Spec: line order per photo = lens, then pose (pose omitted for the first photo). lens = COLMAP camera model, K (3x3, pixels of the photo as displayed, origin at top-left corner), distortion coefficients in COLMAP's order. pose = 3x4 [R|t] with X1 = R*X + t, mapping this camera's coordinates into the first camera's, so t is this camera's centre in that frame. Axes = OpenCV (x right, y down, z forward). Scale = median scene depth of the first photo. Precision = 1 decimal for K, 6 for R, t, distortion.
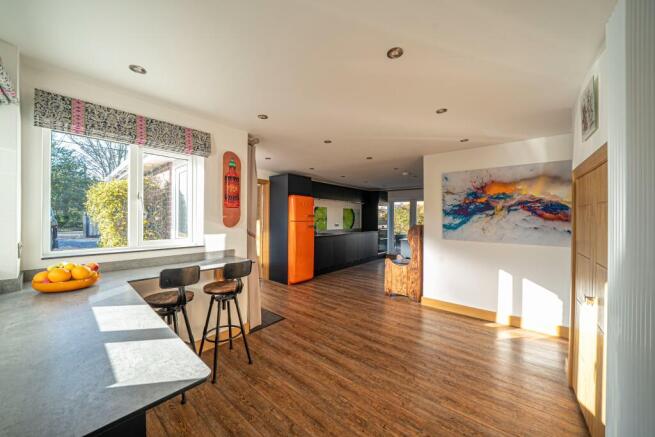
lens RADIAL K [[226.2, 0, 326.5], [0, 226.2, 216.1], [0, 0, 1]] dist [-0.022040, 0.000163]
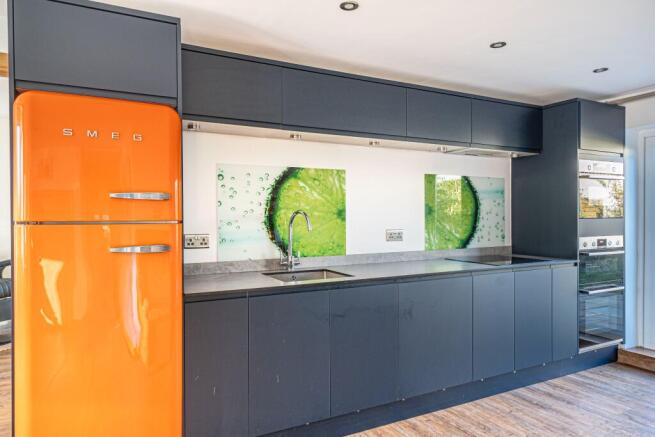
lens RADIAL K [[420.8, 0, 327.8], [0, 420.8, 219.0], [0, 0, 1]] dist [-0.002551, -0.001067]
pose [[0.928399, -0.015217, -0.371274, 0.144480], [0.017507, 0.999843, 0.002798, 0.015131], [0.371173, -0.009097, 0.928519, 0.466155]]
